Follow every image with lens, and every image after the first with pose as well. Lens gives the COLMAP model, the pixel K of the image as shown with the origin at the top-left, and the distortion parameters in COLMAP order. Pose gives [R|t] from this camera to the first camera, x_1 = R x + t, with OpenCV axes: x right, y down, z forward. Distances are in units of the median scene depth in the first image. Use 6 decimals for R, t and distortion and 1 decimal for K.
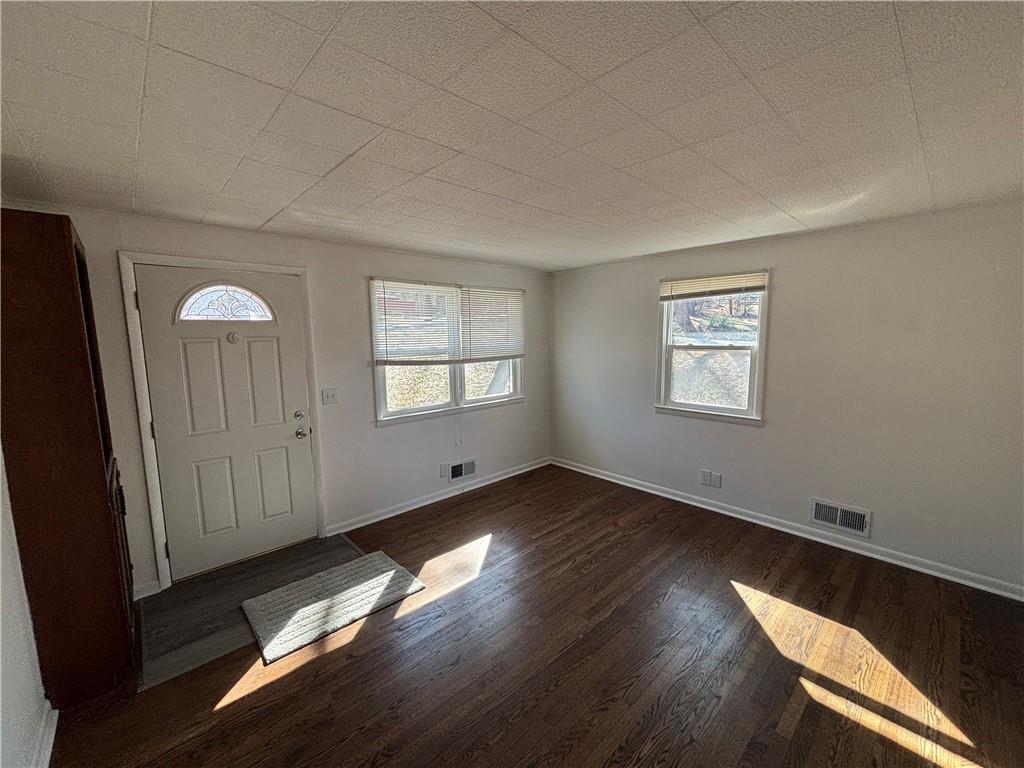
lens RADIAL K [[414.2, 0, 511.2], [0, 414.2, 388.7], [0, 0, 1]] dist [0.002613, 0.000628]
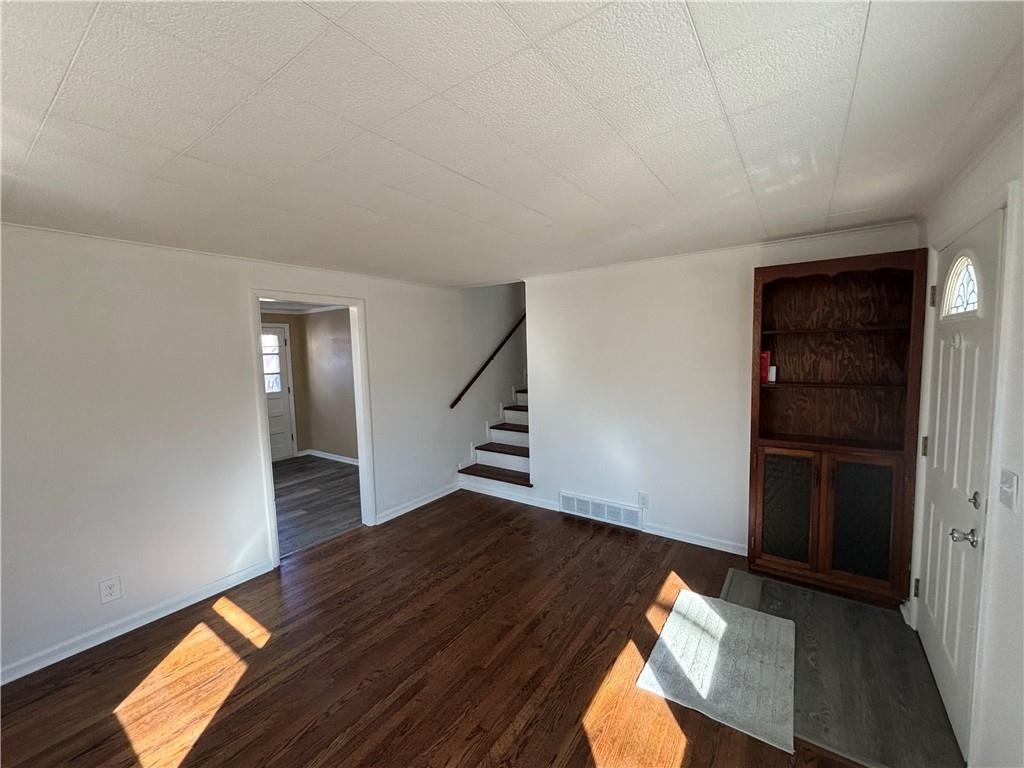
lens RADIAL K [[414.2, 0, 512.2], [0, 414.2, 378.3], [0, 0, 1]] dist [0.002613, 0.000628]
pose [[-0.978052, 0.052582, -0.201615, 0.115808], [0.011140, 0.979445, 0.201403, -0.182352], [0.208061, 0.194736, -0.958534, 1.329986]]
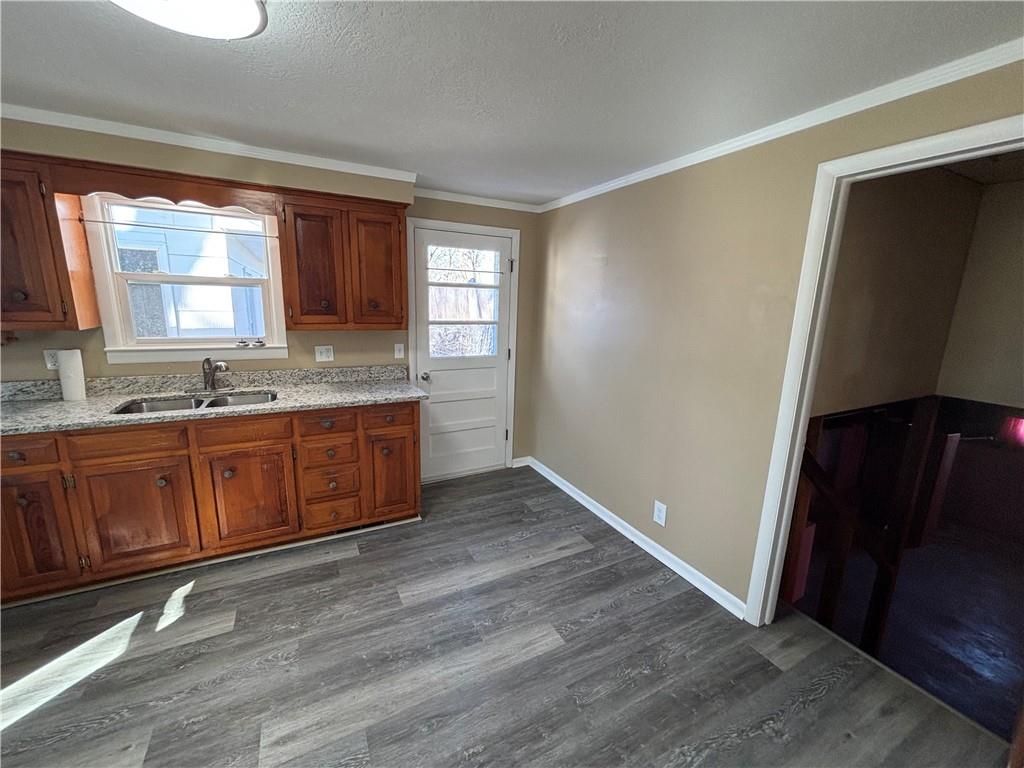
lens RADIAL K [[414.2, 0, 511.7], [0, 414.2, 385.8], [0, 0, 1]] dist [0.002613, 0.000628]
pose [[-0.962469, -0.074090, 0.261083, 0.476390], [0.013855, 0.947346, 0.319912, -0.007235], [-0.271039, 0.311523, -0.910764, 0.204631]]
